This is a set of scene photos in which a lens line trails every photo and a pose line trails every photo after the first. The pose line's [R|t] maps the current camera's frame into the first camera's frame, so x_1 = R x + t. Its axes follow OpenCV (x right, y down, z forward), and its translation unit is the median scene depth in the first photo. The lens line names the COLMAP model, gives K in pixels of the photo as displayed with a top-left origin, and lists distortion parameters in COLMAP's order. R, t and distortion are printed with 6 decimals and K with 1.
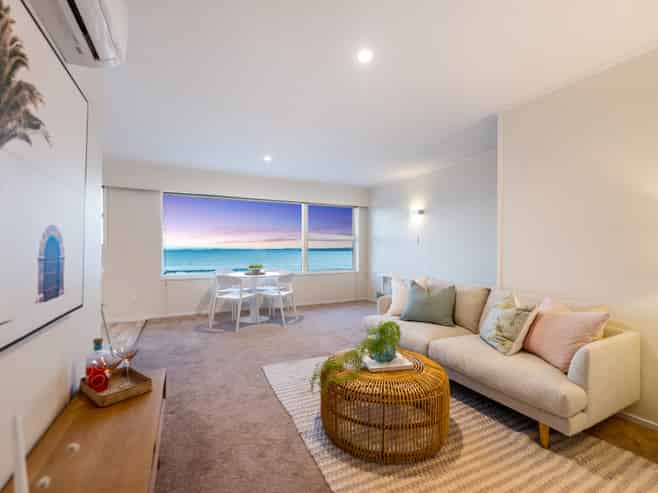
lens RADIAL K [[296.6, 0, 328.6], [0, 296.6, 249.0], [0, 0, 1]] dist [-0.002927, 0.000510]
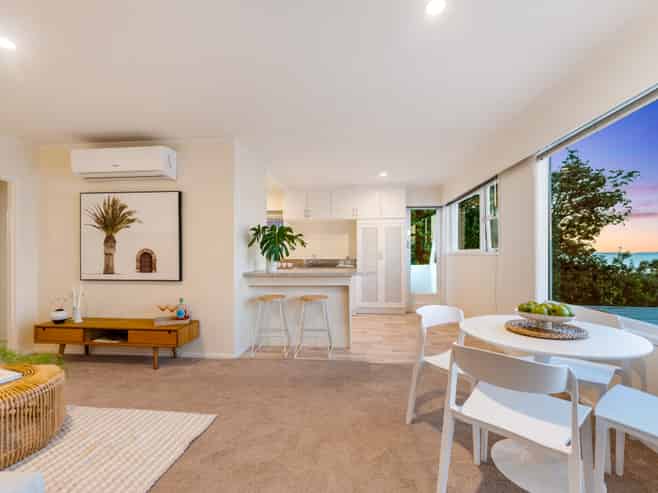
lens RADIAL K [[296.6, 0, 325.3], [0, 296.6, 251.7], [0, 0, 1]] dist [-0.002927, 0.000510]
pose [[-0.524848, -0.005238, -0.851180, 0.181440], [0.004126, 0.999954, -0.008697, -0.003539], [0.851186, -0.008077, -0.524802, 1.087359]]
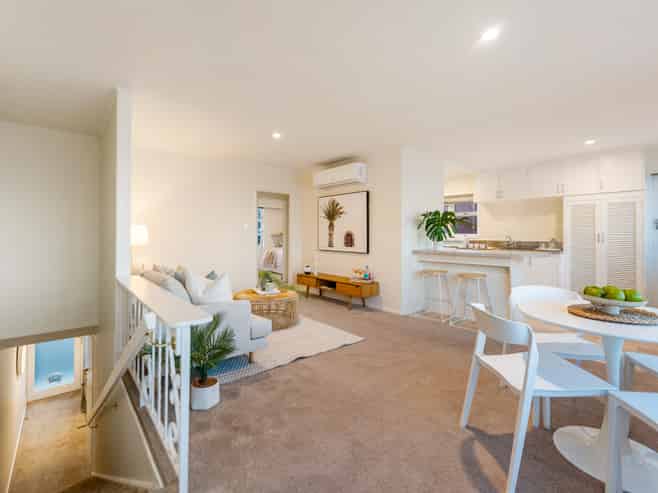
lens RADIAL K [[296.6, 0, 343.4], [0, 296.6, 229.5], [0, 0, 1]] dist [-0.002927, 0.000510]
pose [[-0.952814, -0.009595, -0.303403, 0.143157], [-0.004230, 0.999823, -0.018337, -0.004539], [0.303525, -0.016188, -0.952686, 1.400630]]
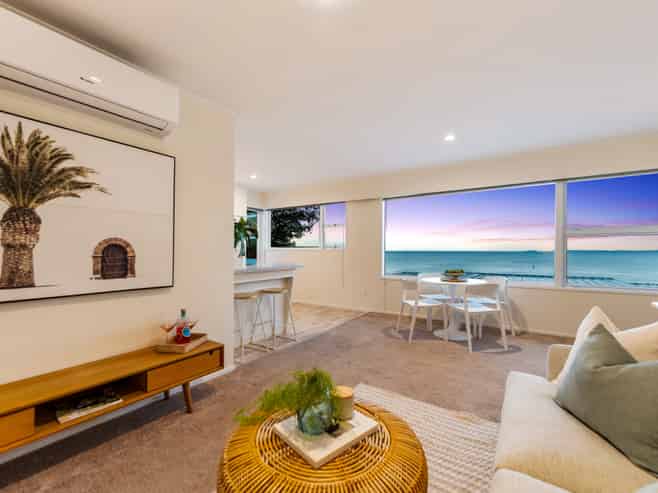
lens RADIAL K [[296.6, 0, 329.1], [0, 296.6, 251.0], [0, 0, 1]] dist [-0.002927, 0.000510]
pose [[0.496879, 0.002138, -0.867817, 0.332760], [0.000182, 0.999997, 0.002568, -0.001143], [0.867820, -0.001434, 0.496877, 0.321494]]
